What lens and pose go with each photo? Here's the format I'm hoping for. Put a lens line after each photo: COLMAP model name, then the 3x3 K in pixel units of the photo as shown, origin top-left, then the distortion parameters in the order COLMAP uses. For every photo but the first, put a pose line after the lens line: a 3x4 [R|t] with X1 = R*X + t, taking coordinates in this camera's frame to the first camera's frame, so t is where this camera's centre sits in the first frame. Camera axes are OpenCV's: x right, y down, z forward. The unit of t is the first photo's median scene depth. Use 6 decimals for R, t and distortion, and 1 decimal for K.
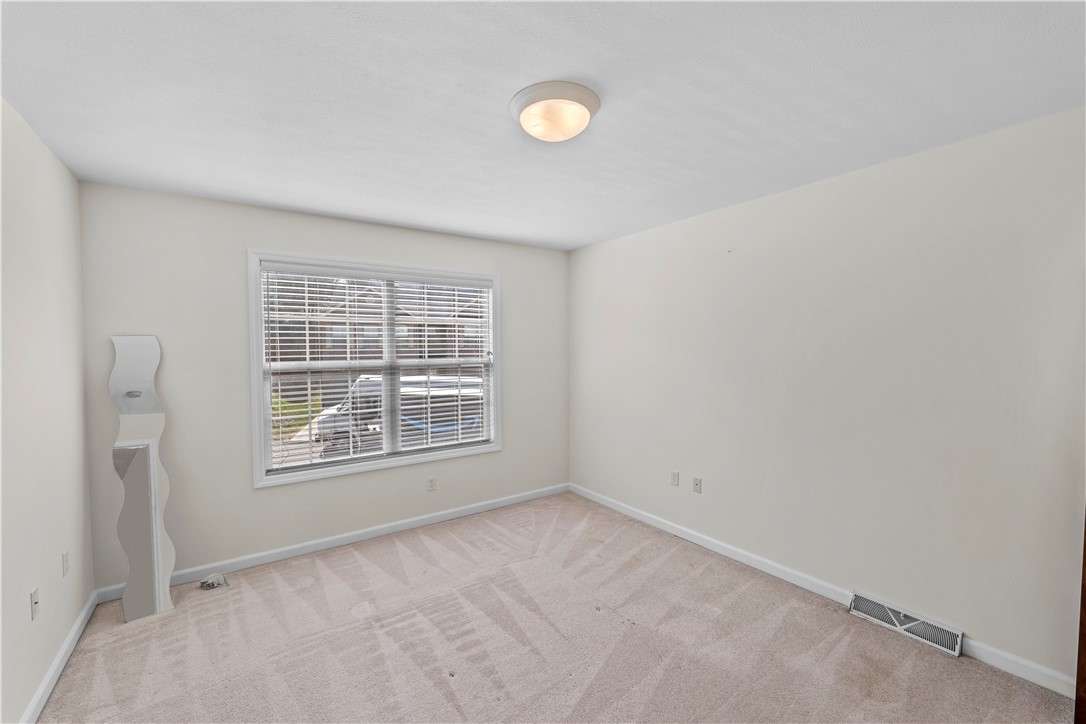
lens RADIAL K [[451.7, 0, 543.8], [0, 451.7, 345.0], [0, 0, 1]] dist [-0.010750, 0.000571]
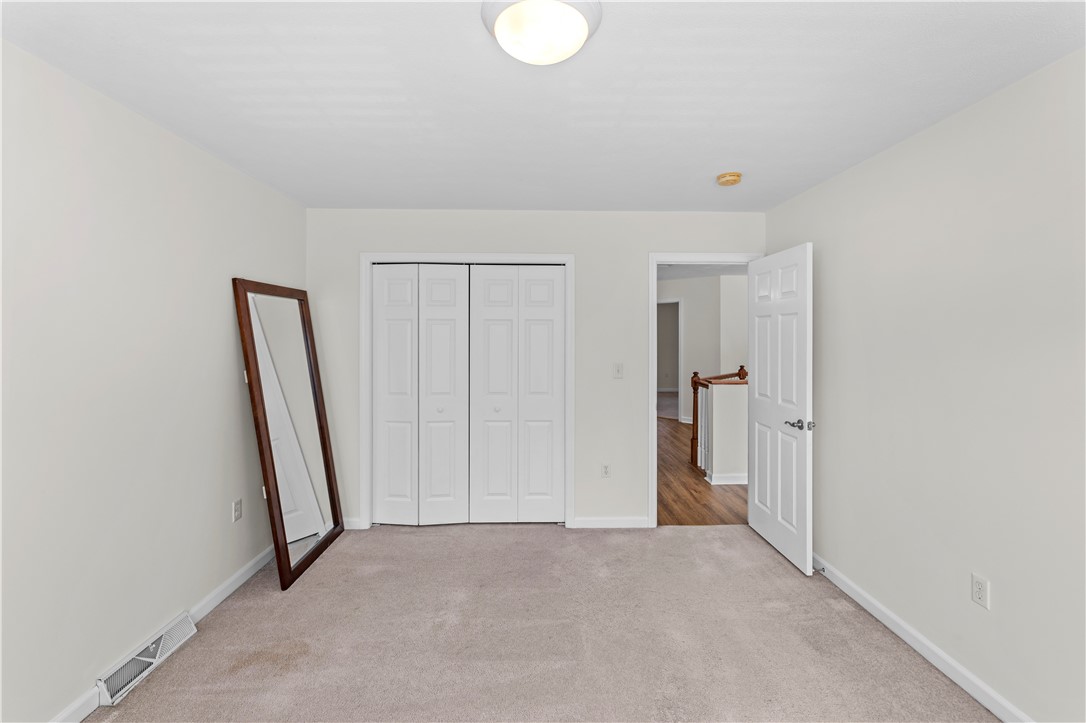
lens RADIAL K [[451.7, 0, 543.8], [0, 451.7, 344.5], [0, 0, 1]] dist [-0.010750, 0.000571]
pose [[-0.829930, -0.004997, 0.557846, -0.274882], [0.003069, 0.999904, 0.013522, 0.008801], [-0.557860, 0.012934, -0.829835, 1.157155]]
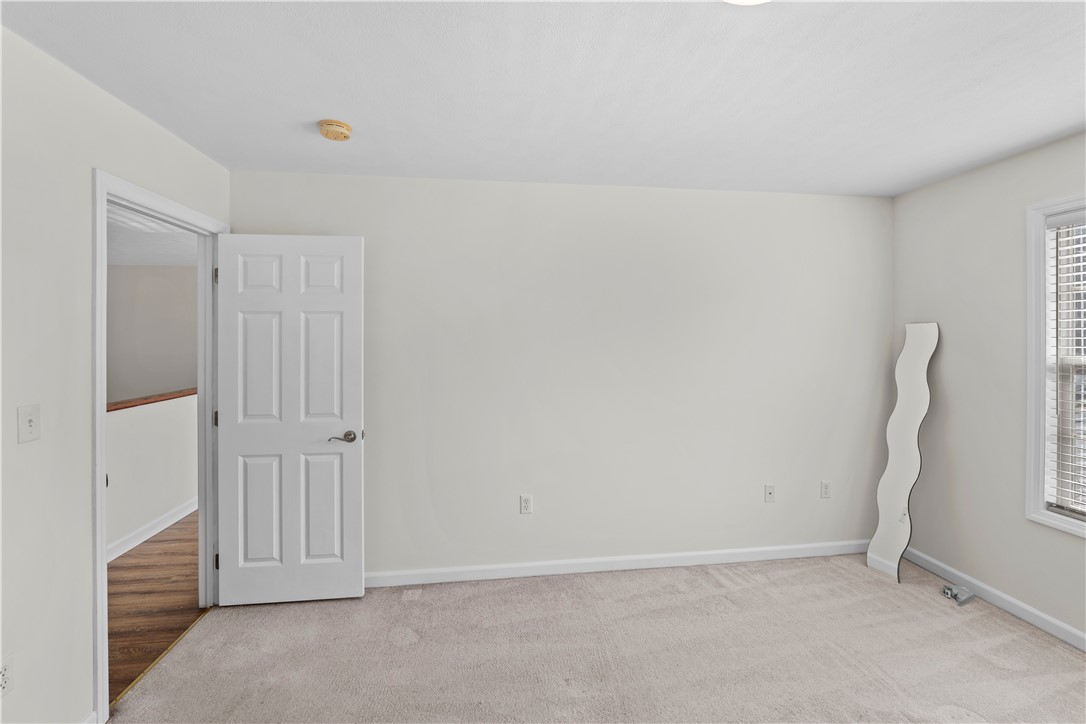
lens RADIAL K [[451.7, 0, 543.8], [0, 451.7, 345.0], [0, 0, 1]] dist [-0.010750, 0.000571]
pose [[-0.474454, 0.018156, -0.880093, 0.472741], [0.008226, 0.999835, 0.016191, 0.007014], [0.880242, 0.000442, -0.474525, 0.750486]]
